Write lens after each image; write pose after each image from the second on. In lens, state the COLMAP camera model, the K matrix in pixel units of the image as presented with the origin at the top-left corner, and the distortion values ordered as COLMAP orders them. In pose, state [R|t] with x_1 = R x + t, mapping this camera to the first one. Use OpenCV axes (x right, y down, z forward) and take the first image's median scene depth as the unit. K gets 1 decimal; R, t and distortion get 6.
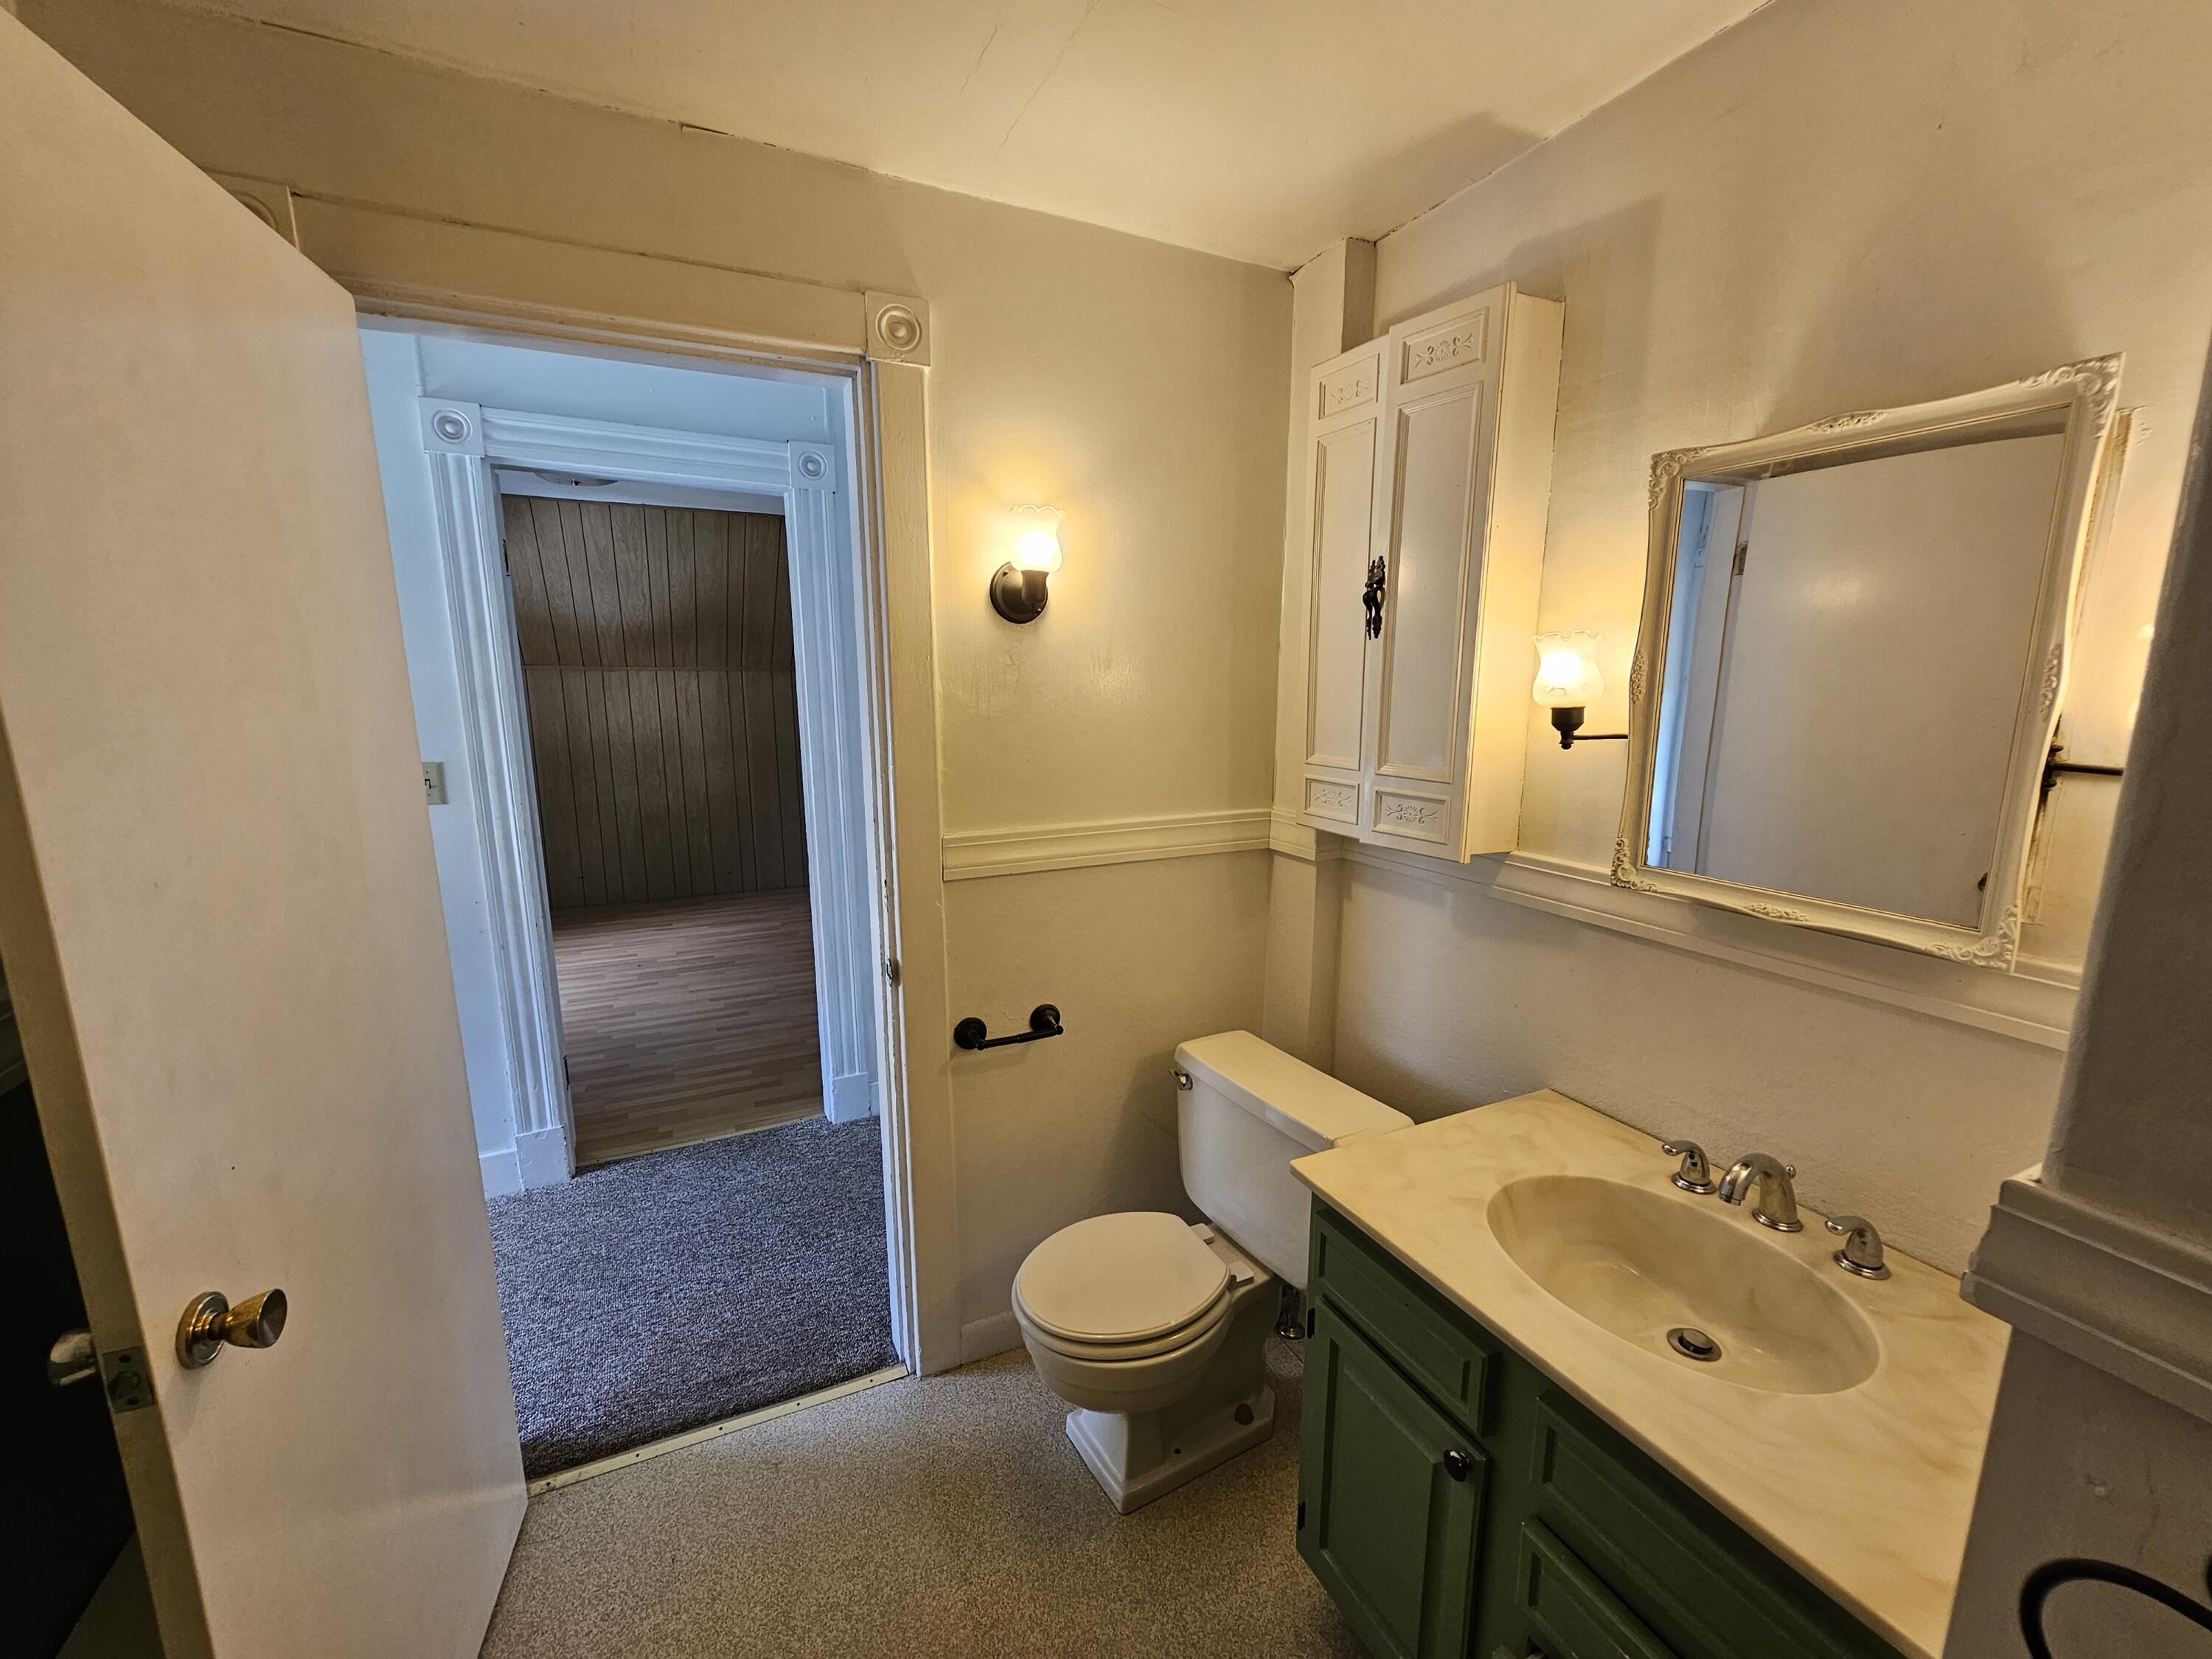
lens RADIAL K [[910.5, 0, 1097.3], [0, 910.5, 840.9], [0, 0, 1]] dist [-0.008034, 0.005756]
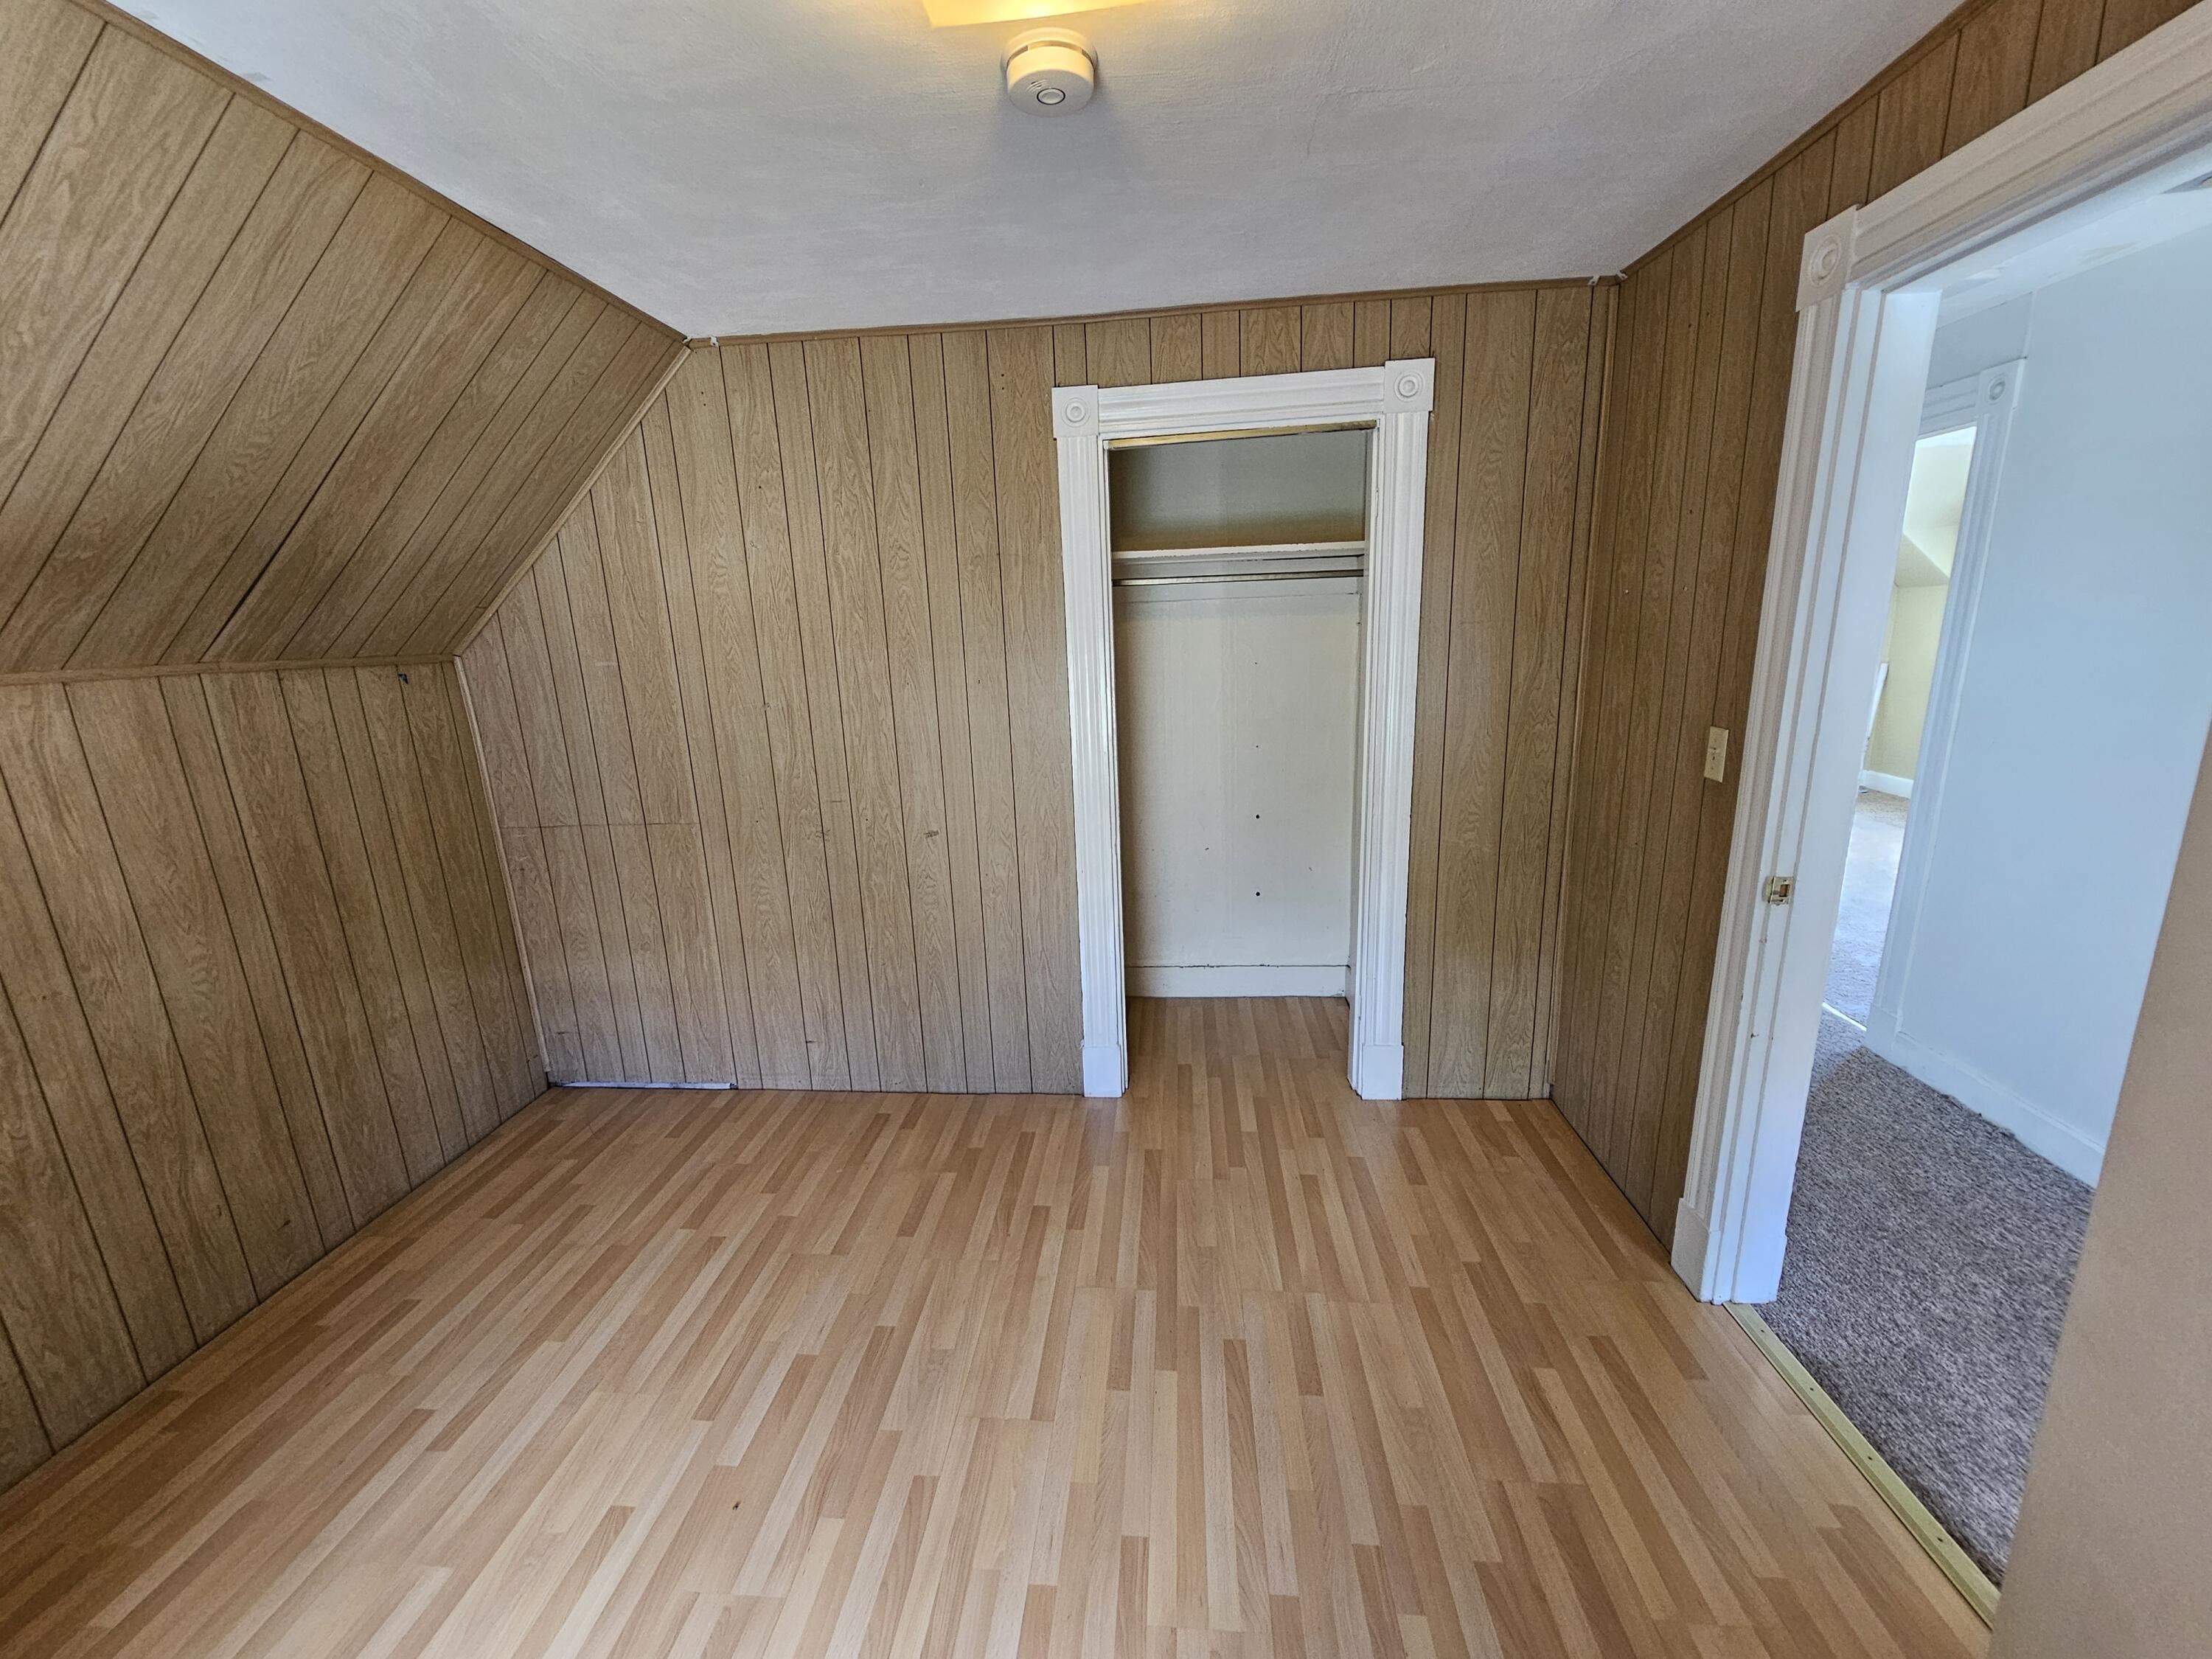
lens RADIAL K [[913.5, 0, 1100.7], [0, 913.5, 846.0], [0, 0, 1]] dist [-0.003953, 0.000220]
pose [[0.513435, -0.228343, 0.827190, -0.762108], [0.201070, 0.969124, 0.142720, -0.150708], [-0.834239, 0.093045, 0.543495, 0.766716]]
